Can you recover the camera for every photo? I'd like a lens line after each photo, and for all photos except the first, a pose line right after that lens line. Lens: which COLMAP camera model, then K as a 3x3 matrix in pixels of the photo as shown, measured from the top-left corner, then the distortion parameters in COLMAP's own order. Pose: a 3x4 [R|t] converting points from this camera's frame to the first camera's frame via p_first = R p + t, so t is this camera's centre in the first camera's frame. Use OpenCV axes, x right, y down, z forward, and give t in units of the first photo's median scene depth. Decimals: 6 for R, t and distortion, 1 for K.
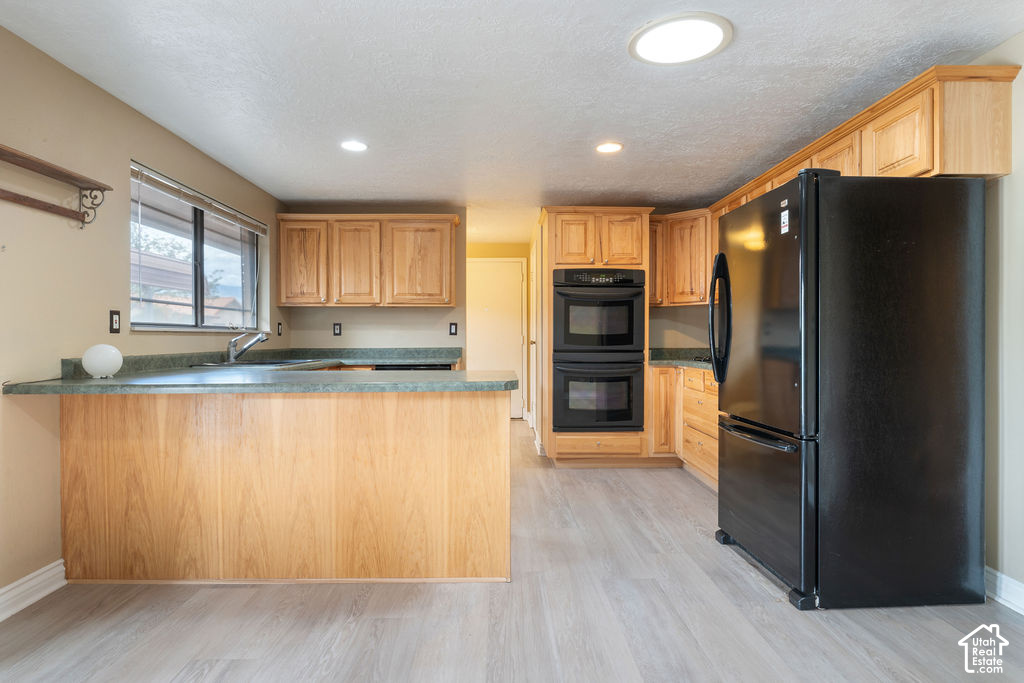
lens RADIAL K [[559.7, 0, 514.0], [0, 559.7, 342.5], [0, 0, 1]] dist [0.003815, -0.000345]
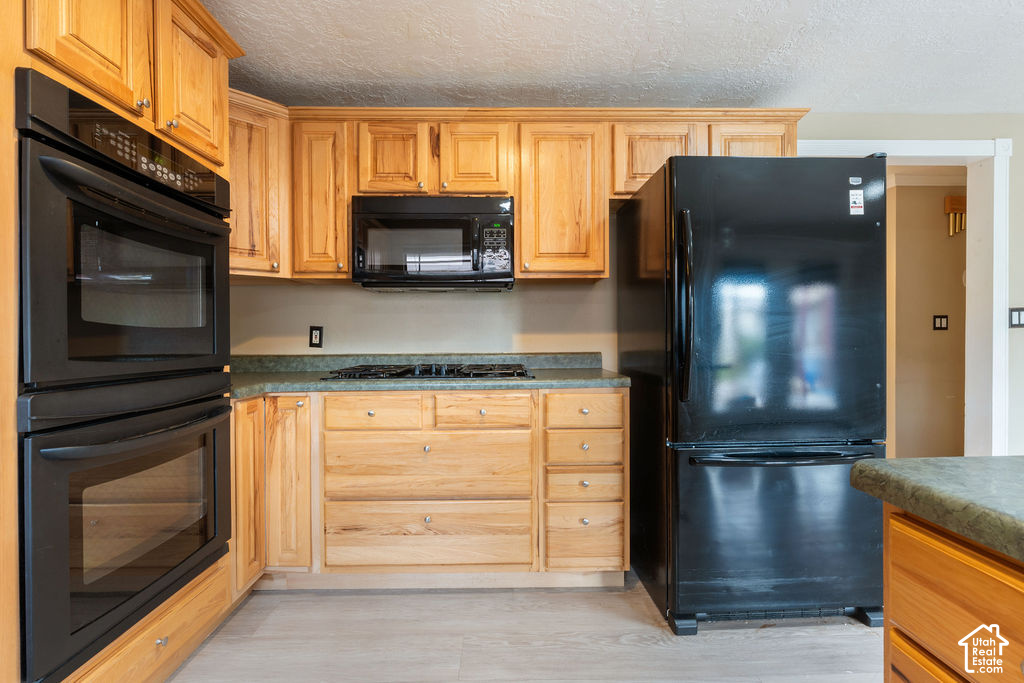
lens RADIAL K [[494.8, 0, 512.8], [0, 494.8, 340.2], [0, 0, 1]] dist [0.004893, 0.000852]
pose [[0.003555, -0.006049, 0.999975, -0.231803], [0.014716, 0.999874, 0.005996, -0.008368], [-0.999885, 0.014694, 0.003644, 1.189337]]
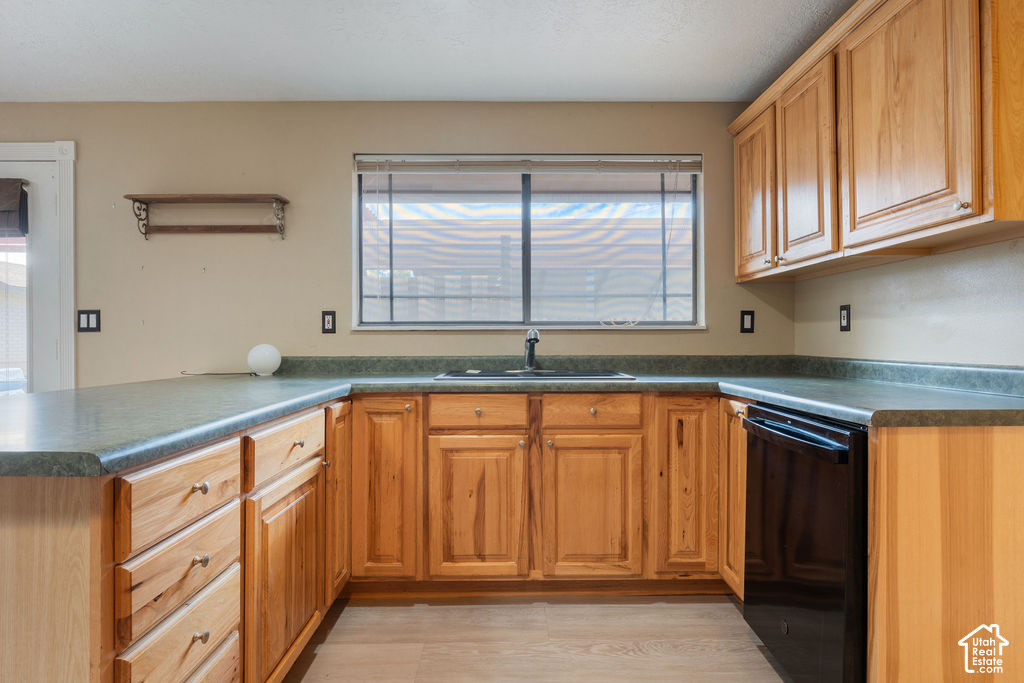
lens RADIAL K [[559.7, 0, 517.4], [0, 559.7, 340.0], [0, 0, 1]] dist [0.003815, -0.000345]
pose [[-0.013599, 0.001581, -0.999906, 0.278888], [-0.005662, 0.999983, 0.001659, -0.007618], [0.999891, 0.005684, -0.013590, 1.254982]]
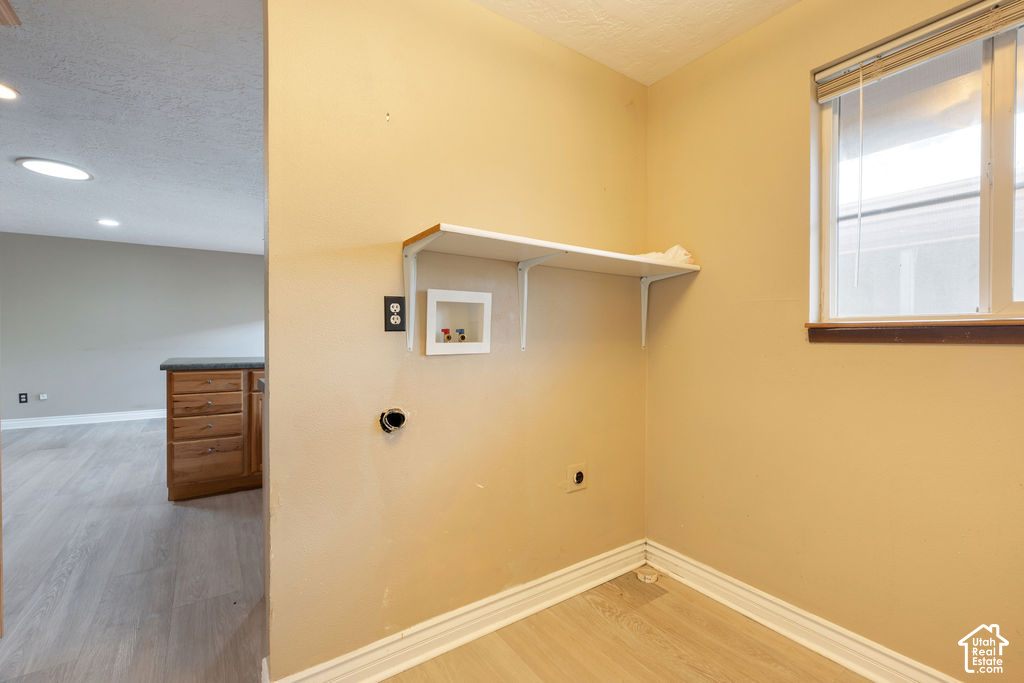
lens RADIAL K [[458.1, 0, 515.1], [0, 458.1, 340.7], [0, 0, 1]] dist [-0.002273, 0.000326]
pose [[-0.843195, 0.002710, -0.537601, -0.113003], [-0.006811, 0.999853, 0.015723, -0.020193], [0.537565, 0.016919, -0.843052, 2.255976]]
